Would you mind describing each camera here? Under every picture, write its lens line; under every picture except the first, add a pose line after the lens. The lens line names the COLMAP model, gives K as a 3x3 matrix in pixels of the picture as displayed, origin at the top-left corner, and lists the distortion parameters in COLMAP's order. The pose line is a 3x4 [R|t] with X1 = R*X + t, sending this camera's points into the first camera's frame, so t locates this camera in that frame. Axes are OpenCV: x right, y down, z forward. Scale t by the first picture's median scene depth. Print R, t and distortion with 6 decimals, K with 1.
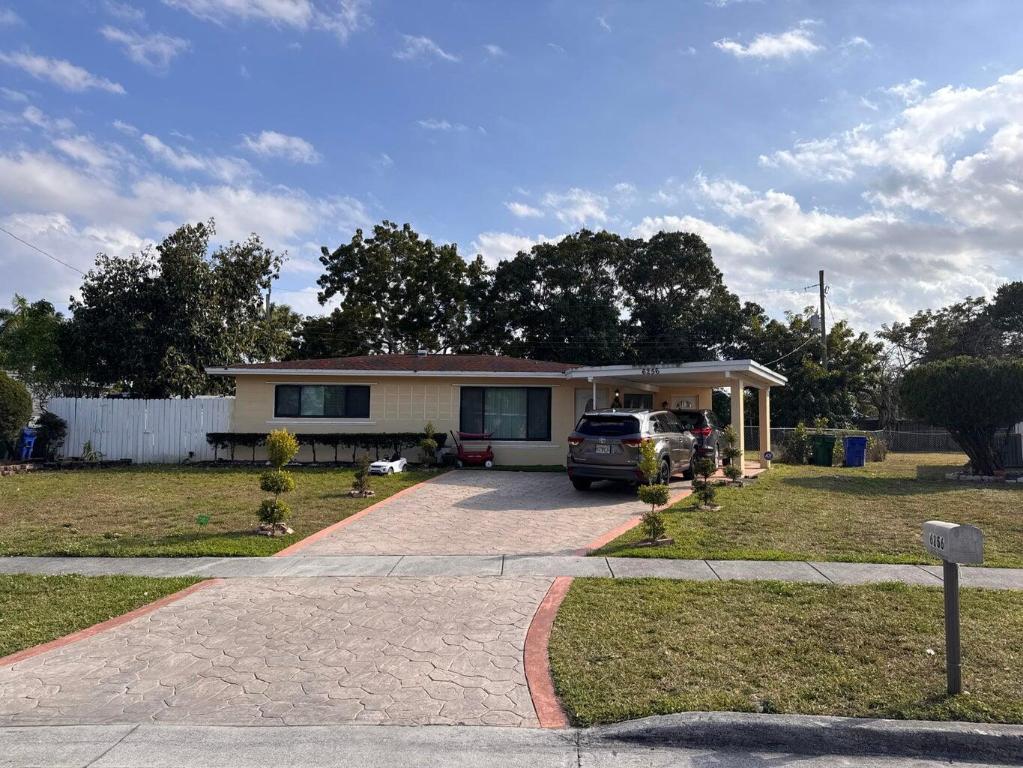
lens RADIAL K [[730.9, 0, 511.5], [0, 730.9, 384.0], [0, 0, 1]] dist [0.072420, -0.102545]
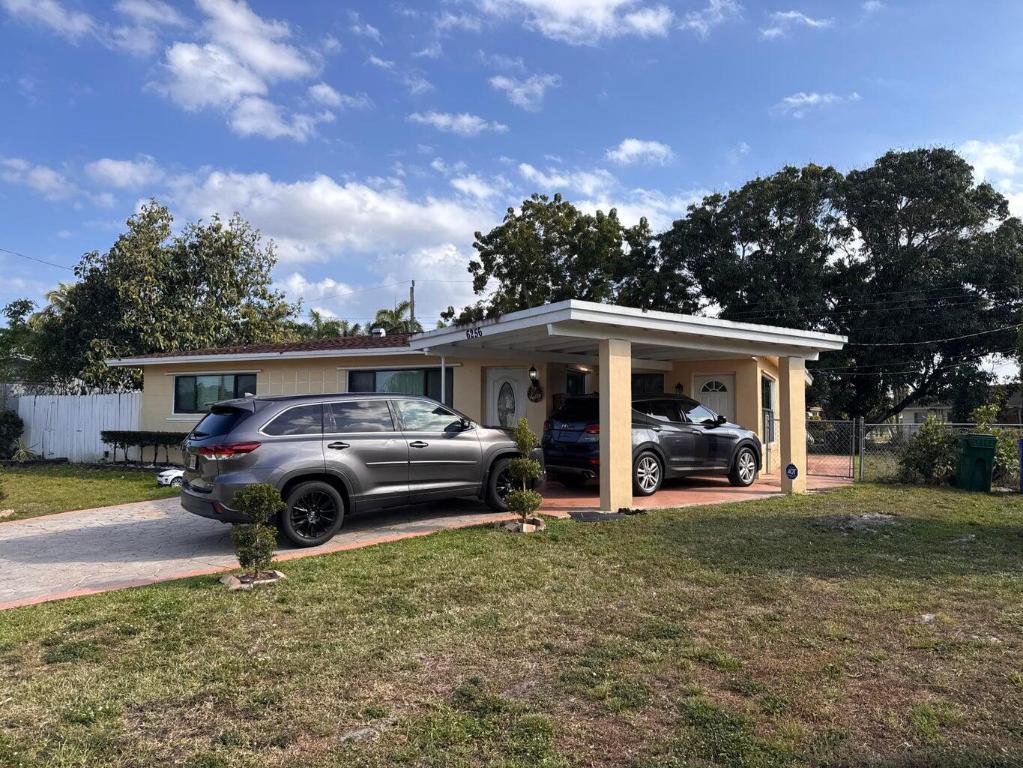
lens RADIAL K [[730.9, 0, 511.5], [0, 730.9, 384.0], [0, 0, 1]] dist [0.072420, -0.102545]
pose [[0.887891, -0.028564, -0.459166, 0.209421], [0.031090, 0.999514, -0.002059, 0.011356], [0.459002, -0.012447, 0.888348, 0.185472]]
